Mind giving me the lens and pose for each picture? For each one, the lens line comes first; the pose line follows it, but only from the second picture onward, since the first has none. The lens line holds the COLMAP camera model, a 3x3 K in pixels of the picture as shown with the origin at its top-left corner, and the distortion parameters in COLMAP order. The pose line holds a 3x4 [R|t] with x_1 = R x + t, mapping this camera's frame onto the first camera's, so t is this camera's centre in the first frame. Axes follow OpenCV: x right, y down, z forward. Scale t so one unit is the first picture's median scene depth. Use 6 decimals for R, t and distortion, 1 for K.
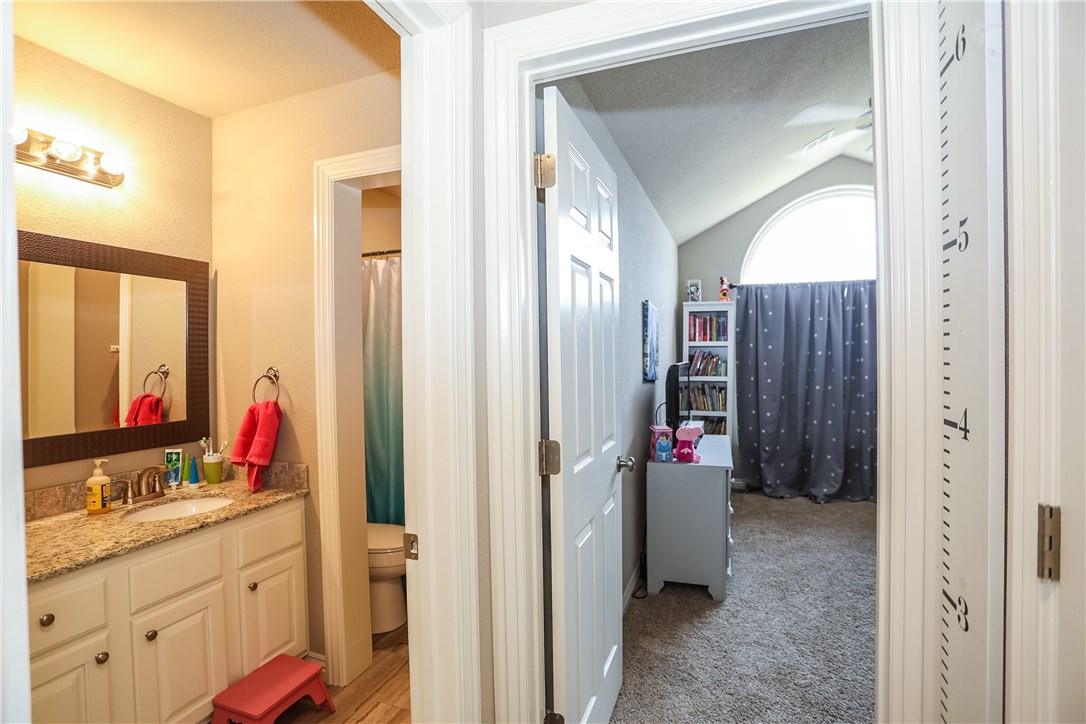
lens RADIAL K [[528.2, 0, 541.2], [0, 528.2, 362.6], [0, 0, 1]] dist [-0.079035, 0.034125]
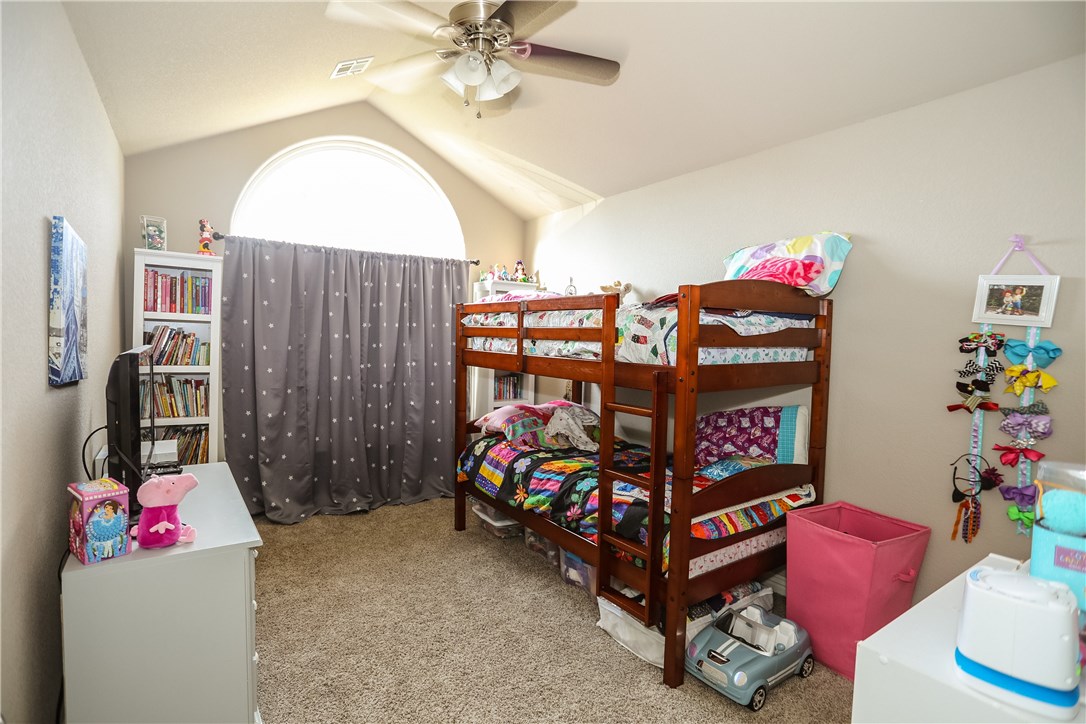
lens RADIAL K [[528.2, 0, 541.2], [0, 528.2, 362.6], [0, 0, 1]] dist [-0.079035, 0.034125]
pose [[0.573504, -0.010464, 0.819136, 0.098878], [-0.023093, 0.999315, 0.028933, -0.013685], [-0.818877, -0.035510, 0.572869, 0.488464]]
